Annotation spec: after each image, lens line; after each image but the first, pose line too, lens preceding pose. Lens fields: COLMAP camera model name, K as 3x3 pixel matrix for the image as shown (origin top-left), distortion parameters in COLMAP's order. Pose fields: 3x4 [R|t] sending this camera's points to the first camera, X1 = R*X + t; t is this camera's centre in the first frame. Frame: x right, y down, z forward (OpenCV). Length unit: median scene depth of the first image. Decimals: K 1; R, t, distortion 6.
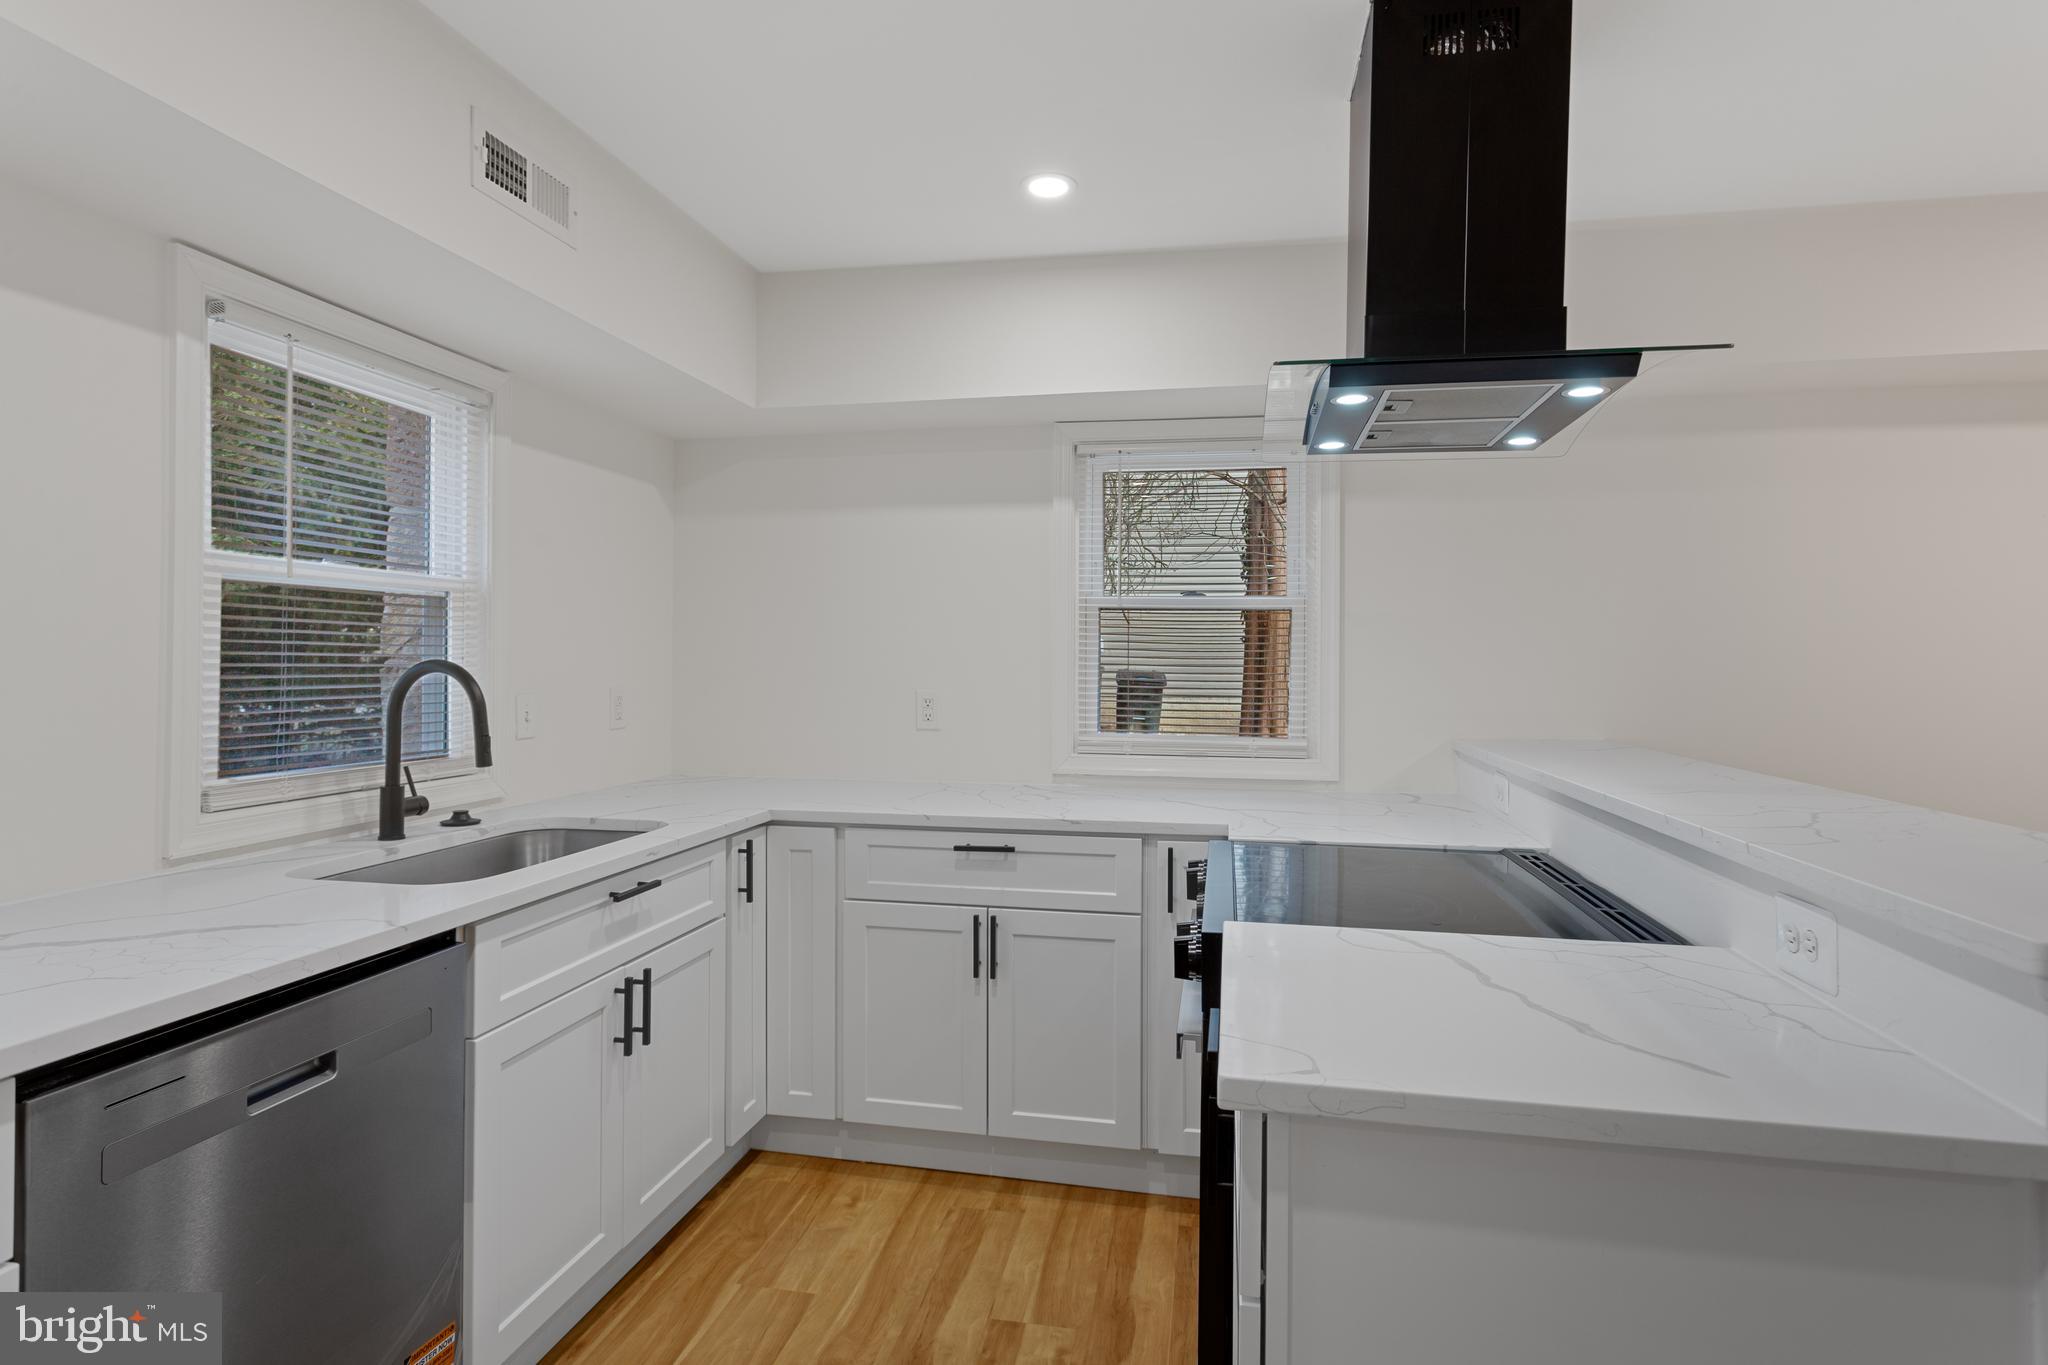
lens RADIAL K [[1050.5, 0, 1028.6], [0, 1050.5, 674.0], [0, 0, 1]] dist [0.001631, 0.001800]
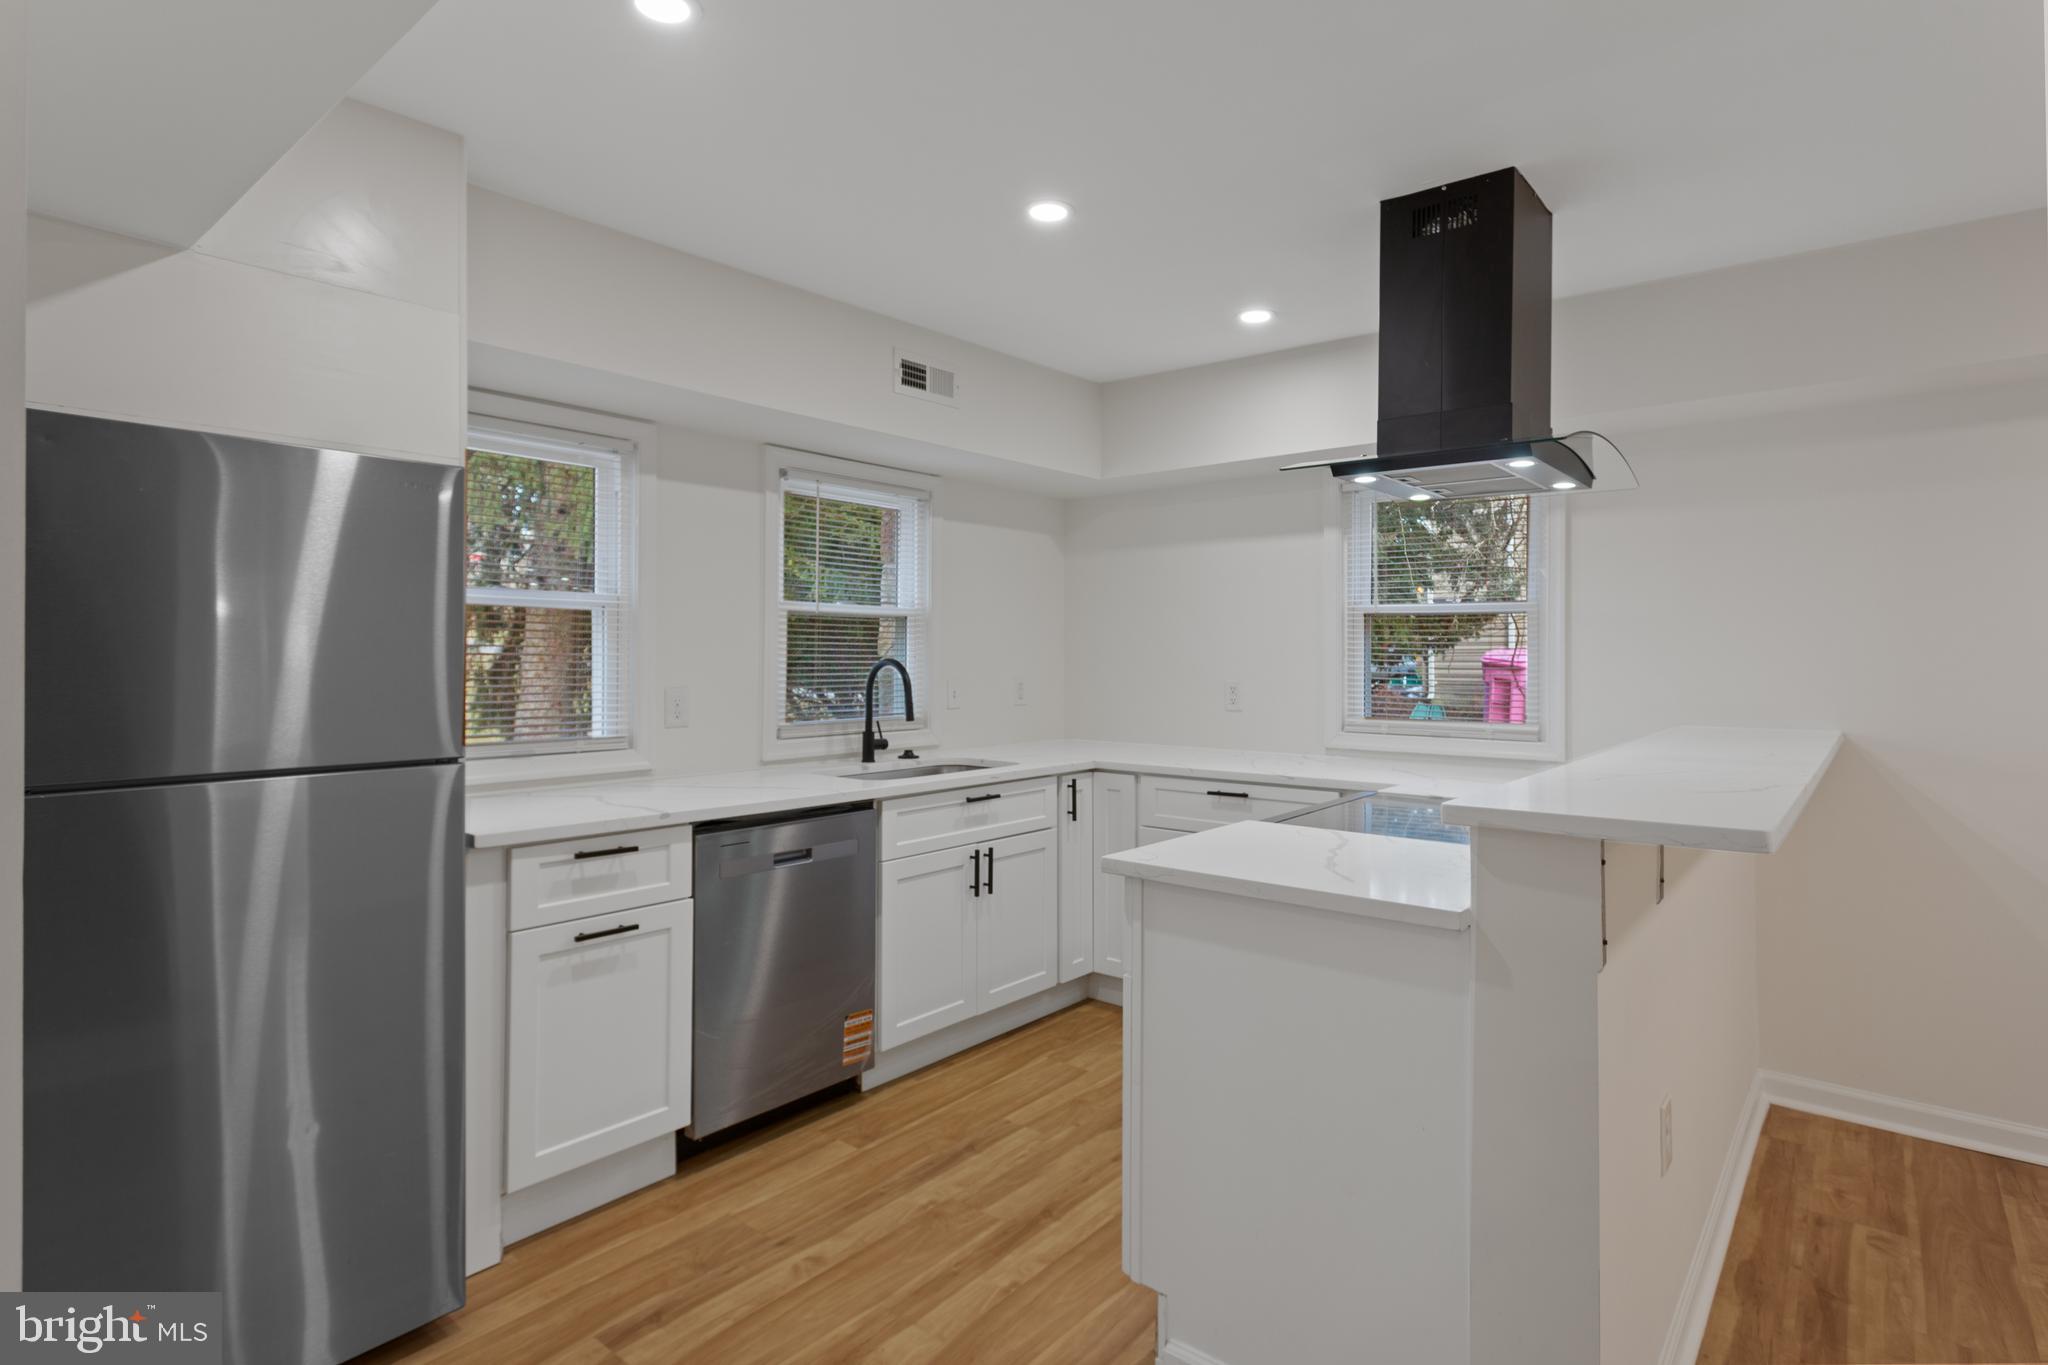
lens RADIAL K [[1050.5, 0, 1022.6], [0, 1050.5, 669.8], [0, 0, 1]] dist [0.001631, 0.001800]
pose [[0.875510, 0.002294, -0.483195, 0.452564], [-0.002588, 0.999997, 0.000060, 0.004609], [0.483194, 0.001198, 0.875513, -0.390404]]
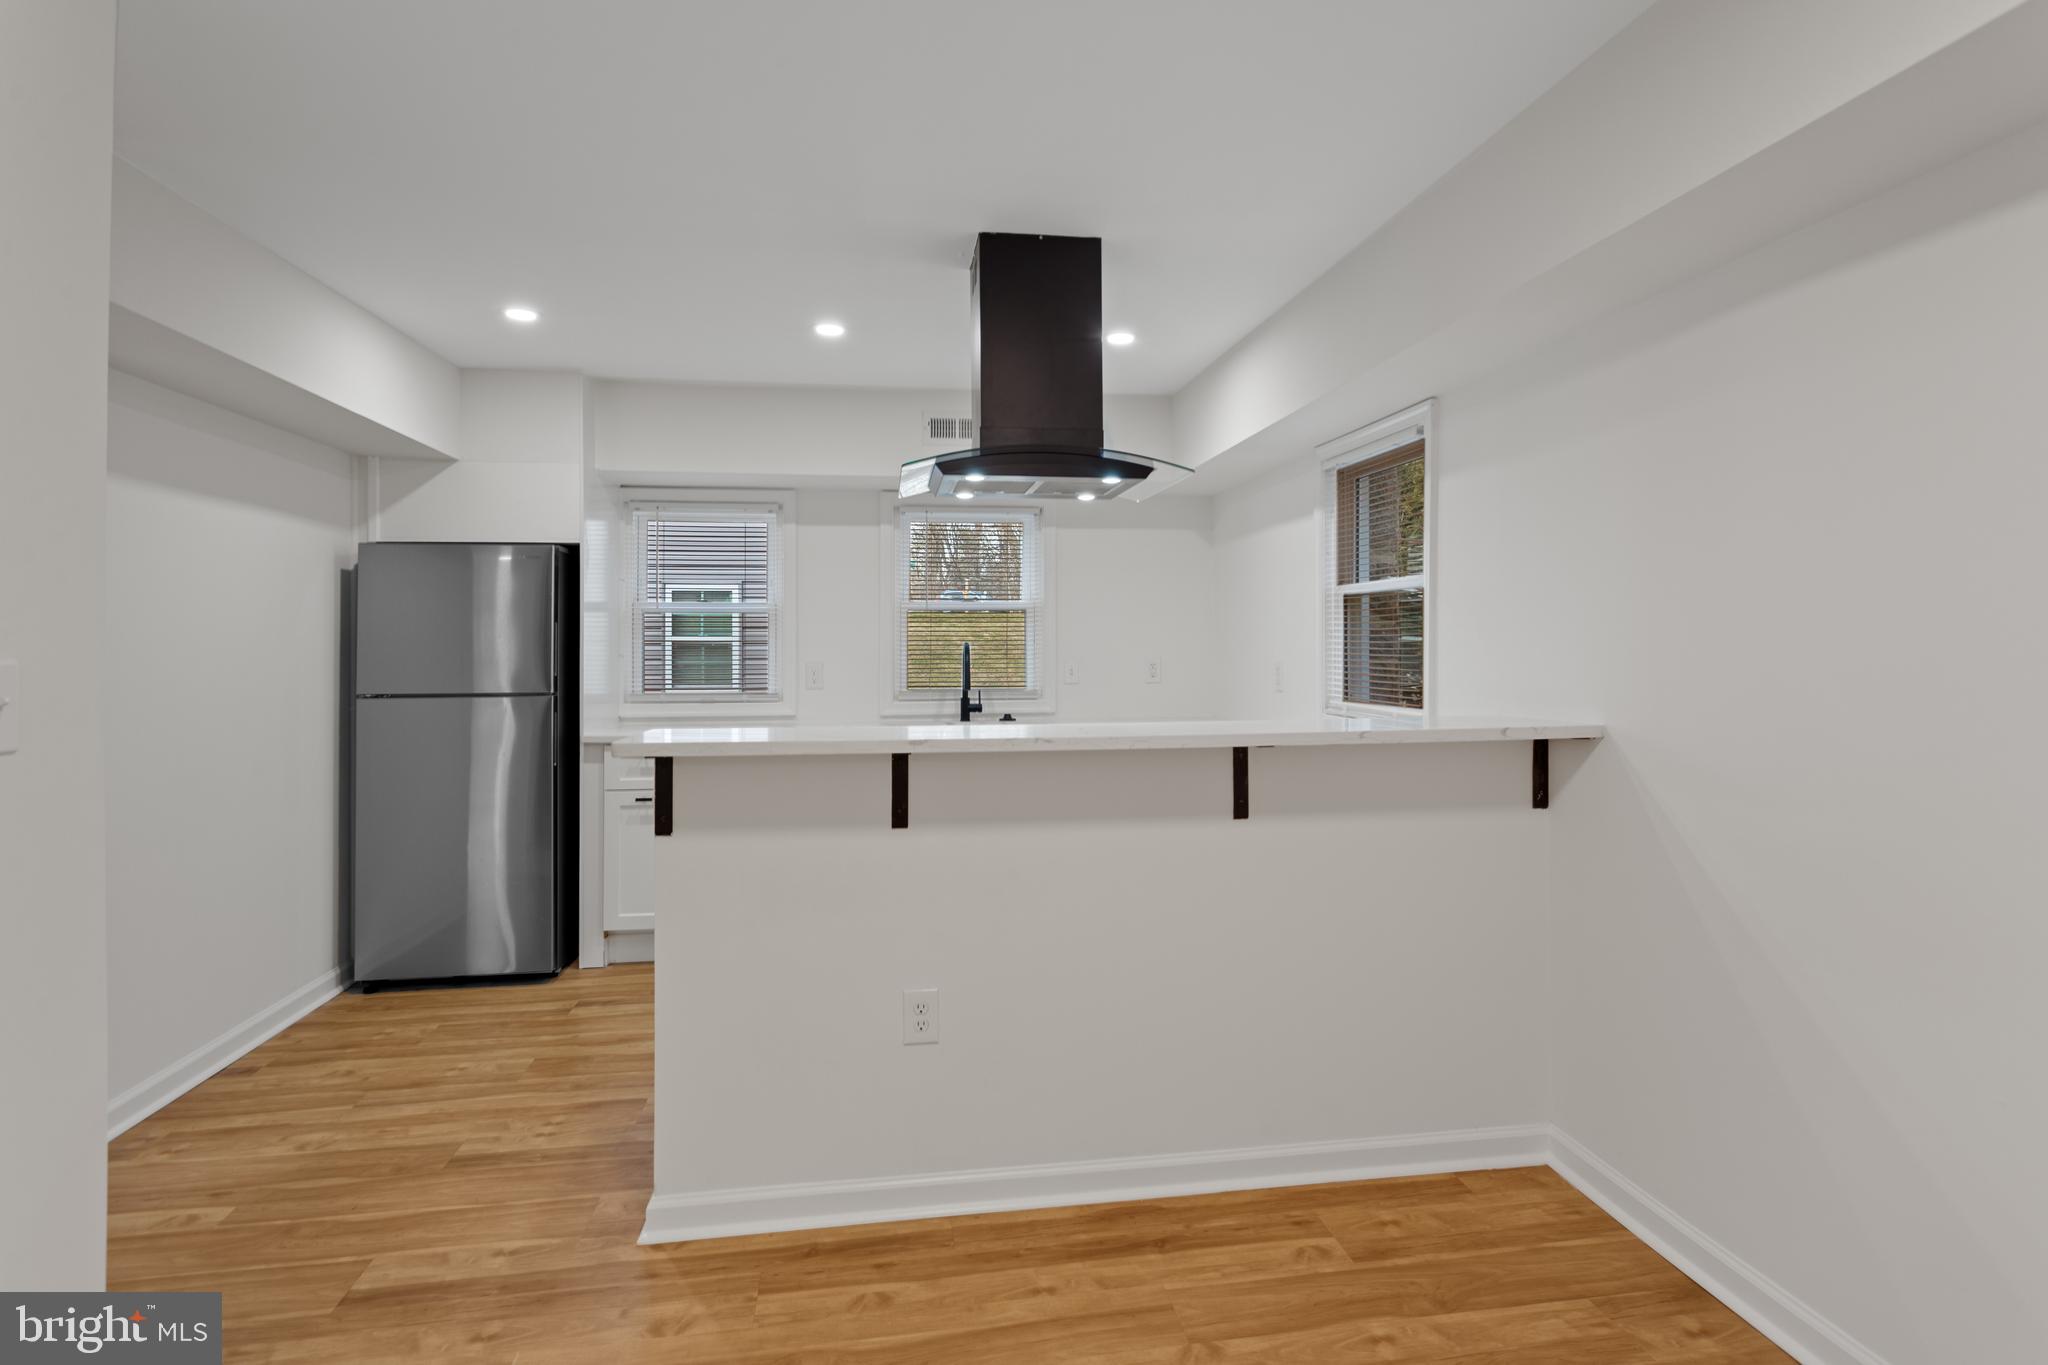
lens RADIAL K [[1050.5, 0, 1031.5], [0, 1050.5, 669.0], [0, 0, 1]] dist [0.001631, 0.001800]
pose [[0.321442, 0.015313, -0.946806, 1.595481], [-0.005627, 0.999882, 0.014261, 0.010809], [0.946913, 0.000744, 0.321490, 0.410110]]
